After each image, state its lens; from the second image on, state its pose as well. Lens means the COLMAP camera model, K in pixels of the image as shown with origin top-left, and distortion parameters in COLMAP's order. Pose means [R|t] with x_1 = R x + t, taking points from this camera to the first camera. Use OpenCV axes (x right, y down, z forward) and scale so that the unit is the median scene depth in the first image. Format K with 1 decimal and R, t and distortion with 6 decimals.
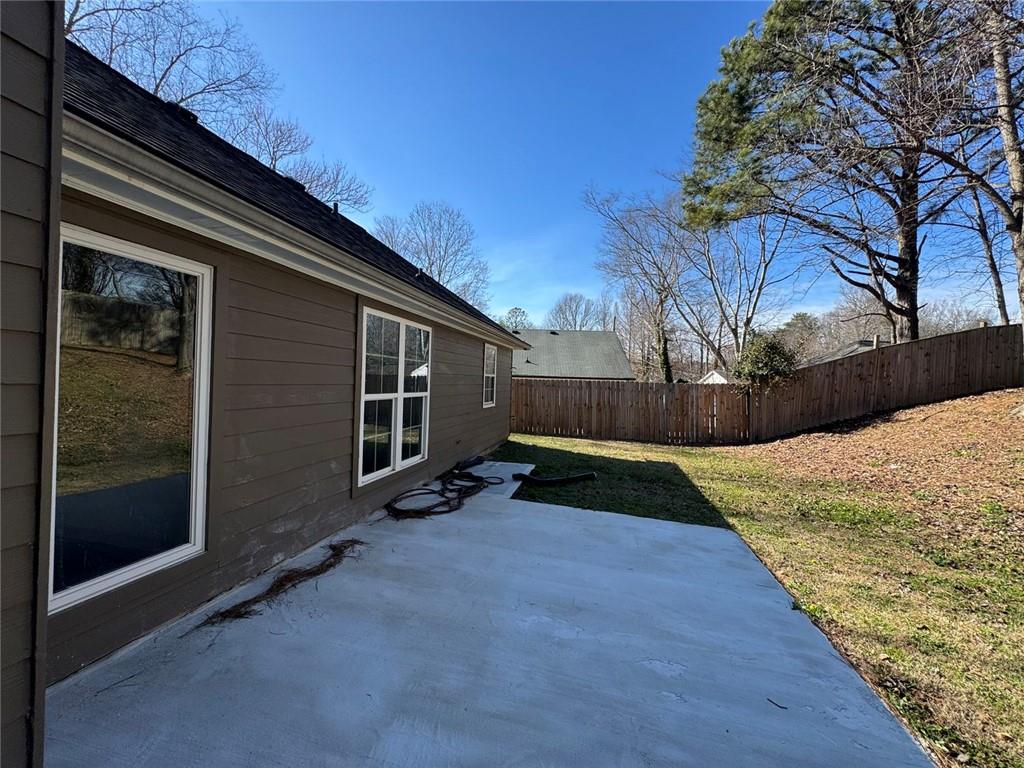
lens RADIAL K [[420.0, 0, 512.0], [0, 420.0, 384.0], [0, 0, 1]] dist [0.000804, 0.000314]
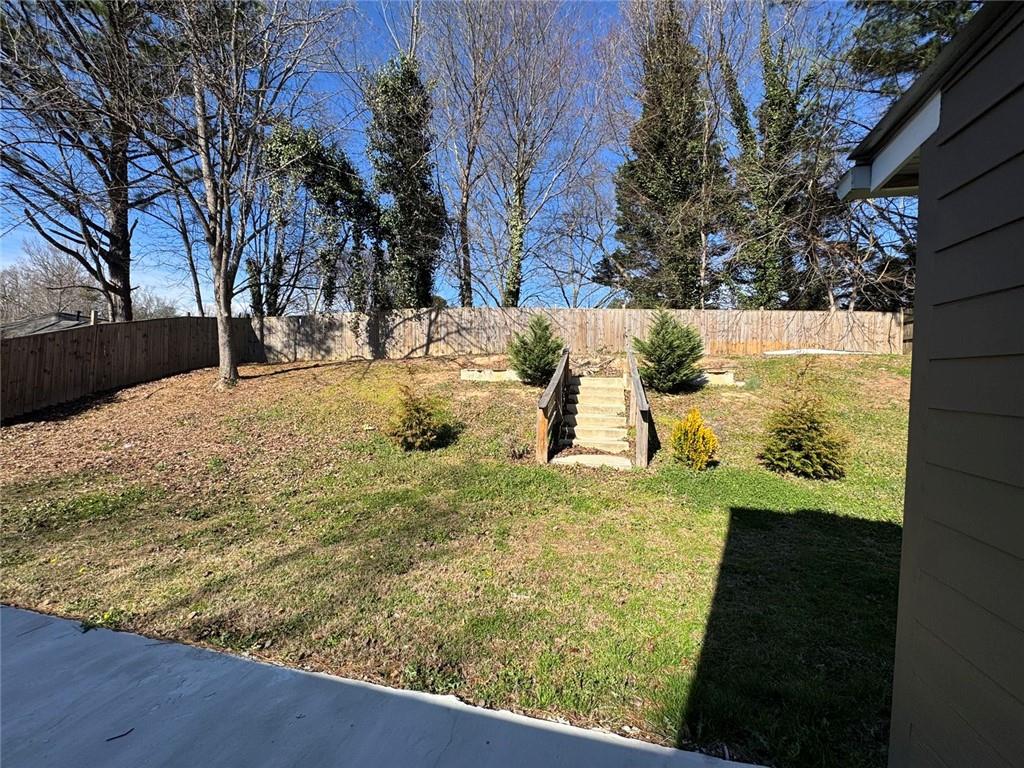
lens RADIAL K [[420.0, 0, 512.0], [0, 420.0, 384.0], [0, 0, 1]] dist [0.000804, 0.000314]
pose [[-0.003290, -0.045941, 0.998939, -0.095622], [-0.011387, 0.998881, 0.045900, -0.008441], [-0.999930, -0.011224, -0.003810, 0.085836]]
